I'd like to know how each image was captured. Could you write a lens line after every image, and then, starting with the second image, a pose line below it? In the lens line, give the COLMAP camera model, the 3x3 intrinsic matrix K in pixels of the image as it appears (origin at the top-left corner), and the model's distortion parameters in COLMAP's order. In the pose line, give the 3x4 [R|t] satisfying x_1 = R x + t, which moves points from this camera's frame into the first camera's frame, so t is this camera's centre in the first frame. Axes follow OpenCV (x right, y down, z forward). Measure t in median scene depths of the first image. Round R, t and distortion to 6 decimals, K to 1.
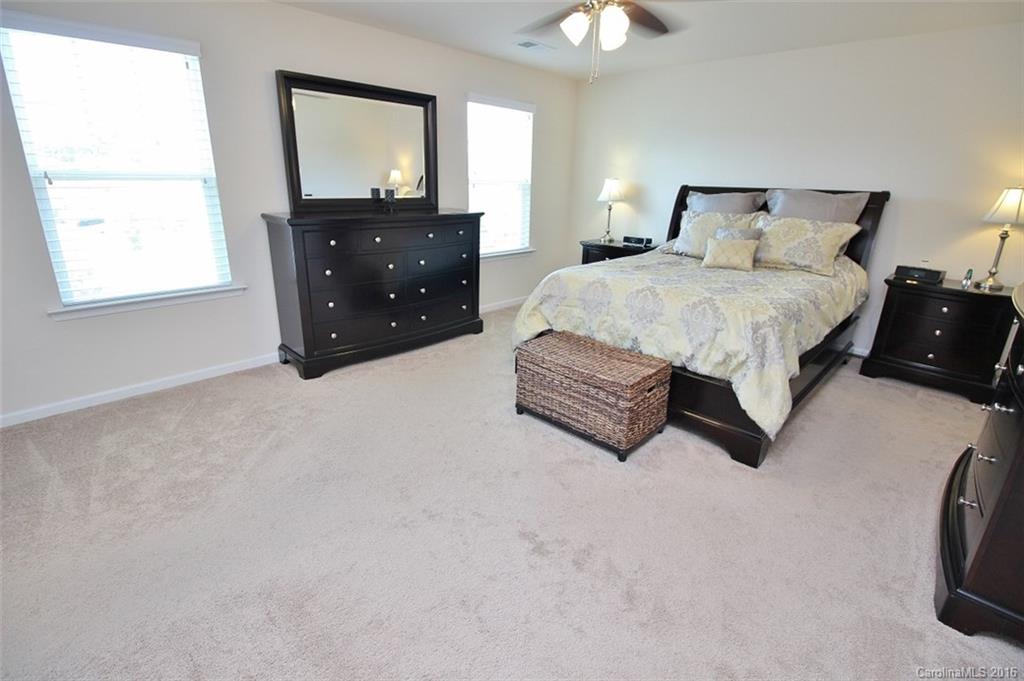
lens RADIAL K [[476.8, 0, 511.2], [0, 476.8, 331.9], [0, 0, 1]] dist [-0.003126, -0.012285]
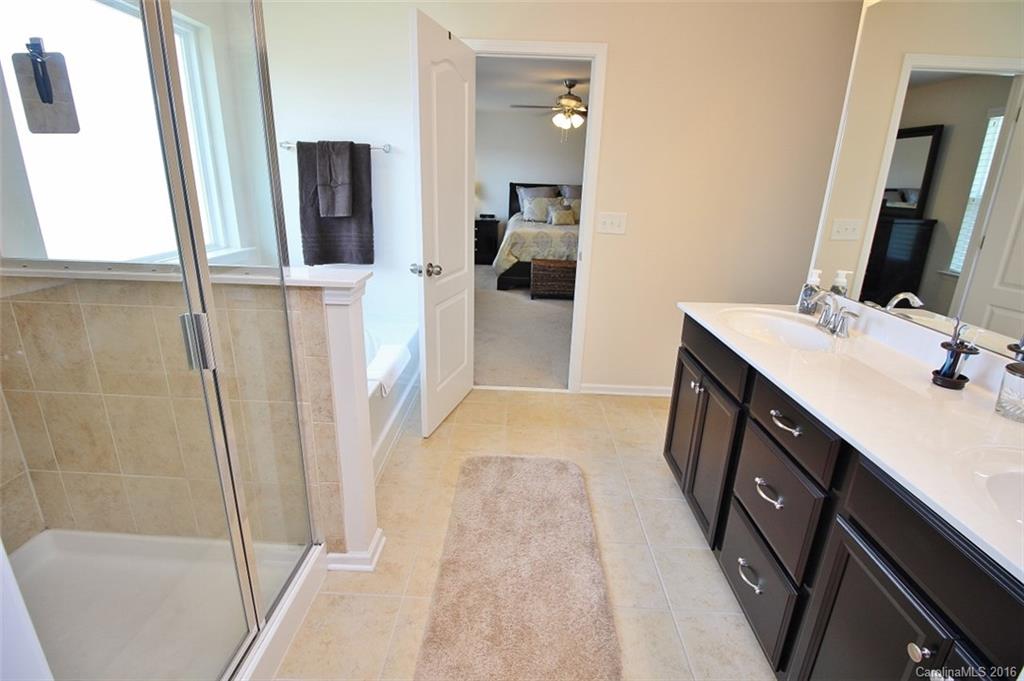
lens RADIAL K [[476.8, 0, 511.2], [0, 476.8, 331.9], [0, 0, 1]] dist [-0.003126, -0.012285]
pose [[0.736794, -0.201034, 0.645538, -1.157705], [0.190029, 0.977860, 0.087634, 0.094517], [-0.648863, 0.058103, 0.758684, -0.382597]]
